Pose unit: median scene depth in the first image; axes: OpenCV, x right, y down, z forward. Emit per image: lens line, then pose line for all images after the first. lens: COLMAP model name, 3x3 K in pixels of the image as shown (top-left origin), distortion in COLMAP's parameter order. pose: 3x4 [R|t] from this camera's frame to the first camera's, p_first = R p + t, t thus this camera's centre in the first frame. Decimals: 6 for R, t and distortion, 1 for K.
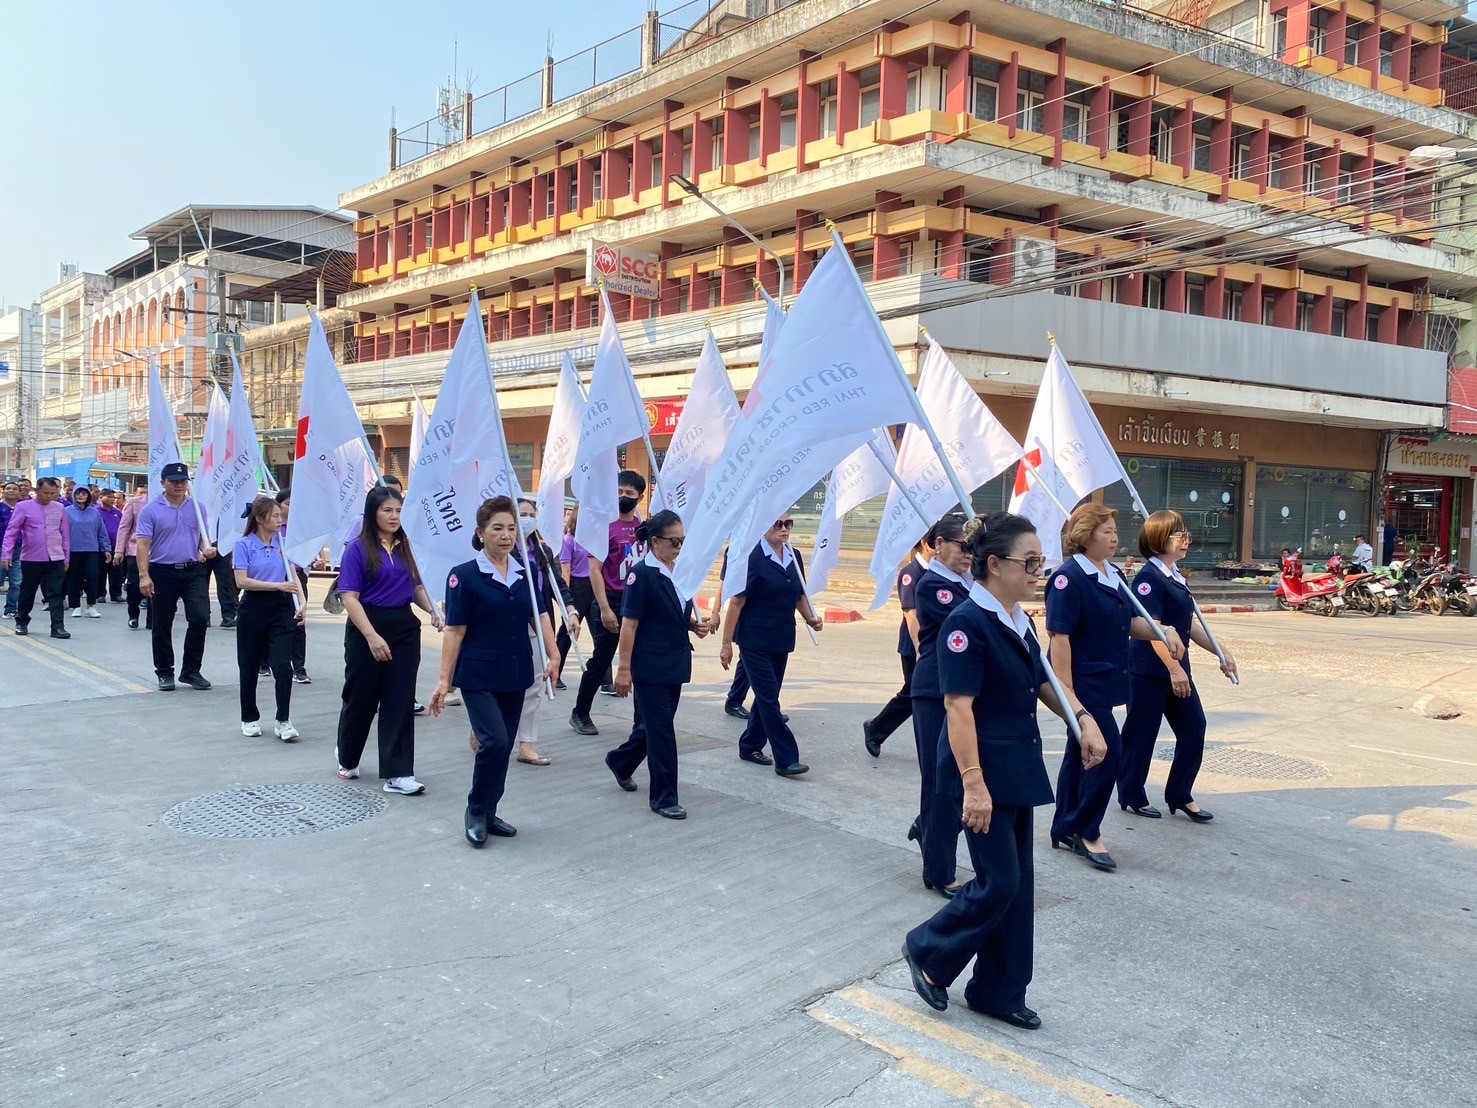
lens RADIAL K [[1129.2, 0, 731.4], [0, 1129.2, 547.8], [0, 0, 1]] dist [0.011004, -0.008369]
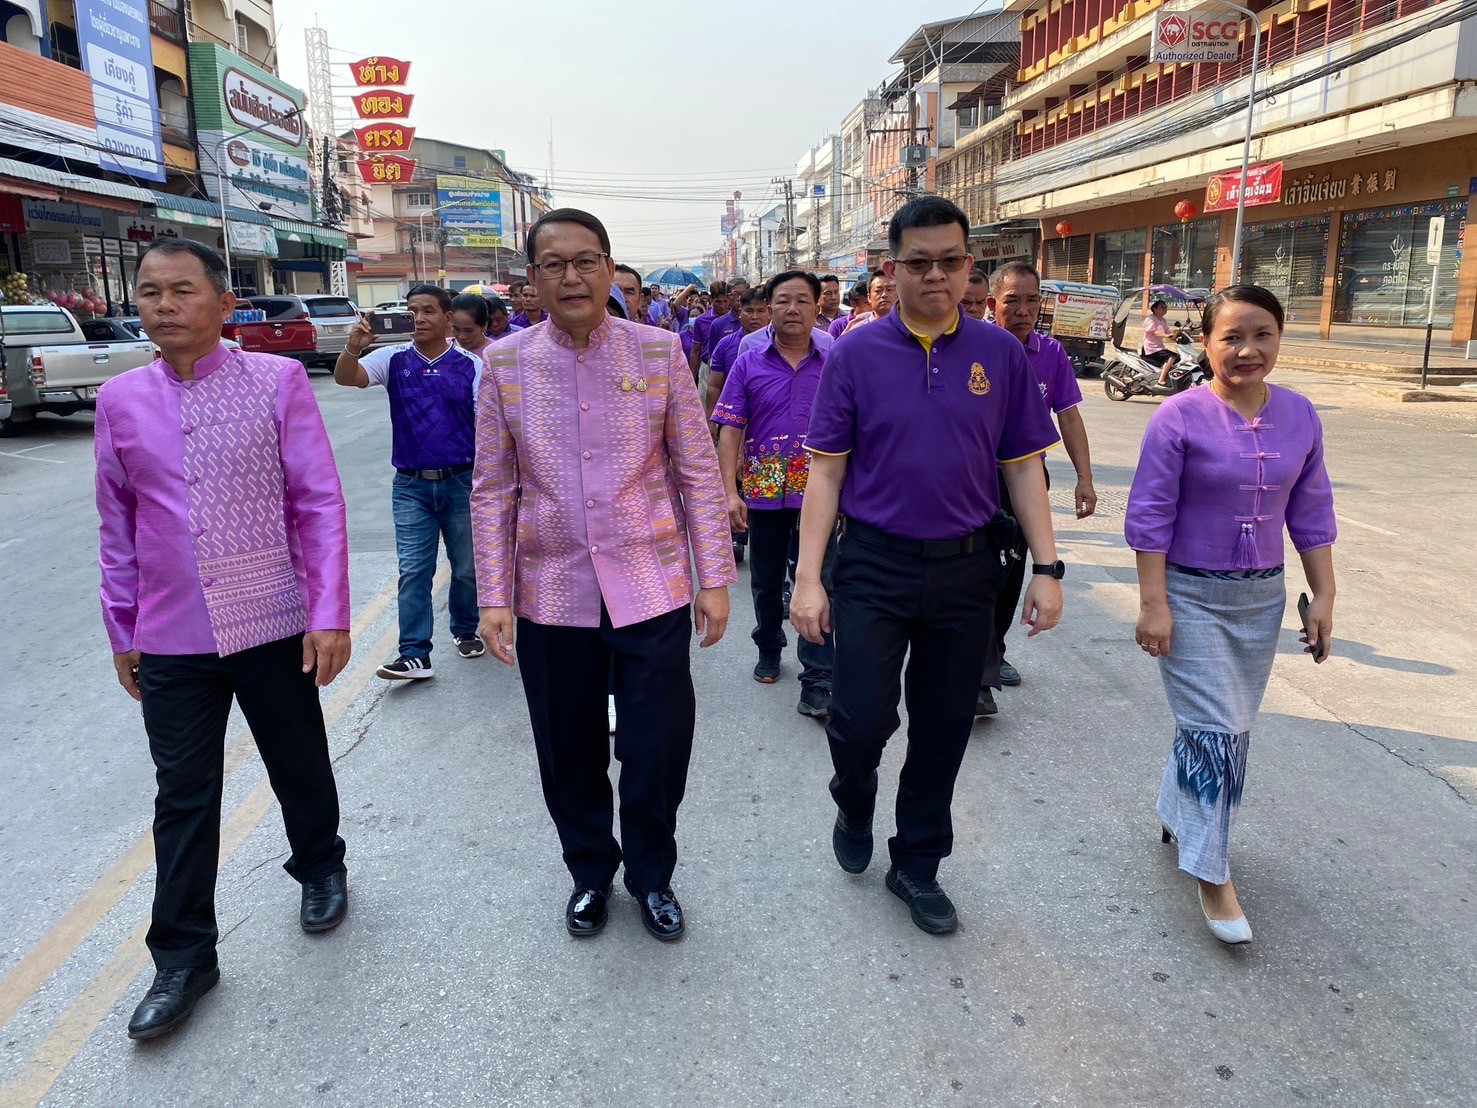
lens RADIAL K [[1129.2, 0, 748.1], [0, 1129.2, 537.1], [0, 0, 1]] dist [0.011004, -0.008369]
pose [[0.771198, 0.097282, -0.629119, 0.213772], [0.011469, 0.985971, 0.166522, 0.007858], [0.636492, -0.135636, 0.759263, -0.027941]]
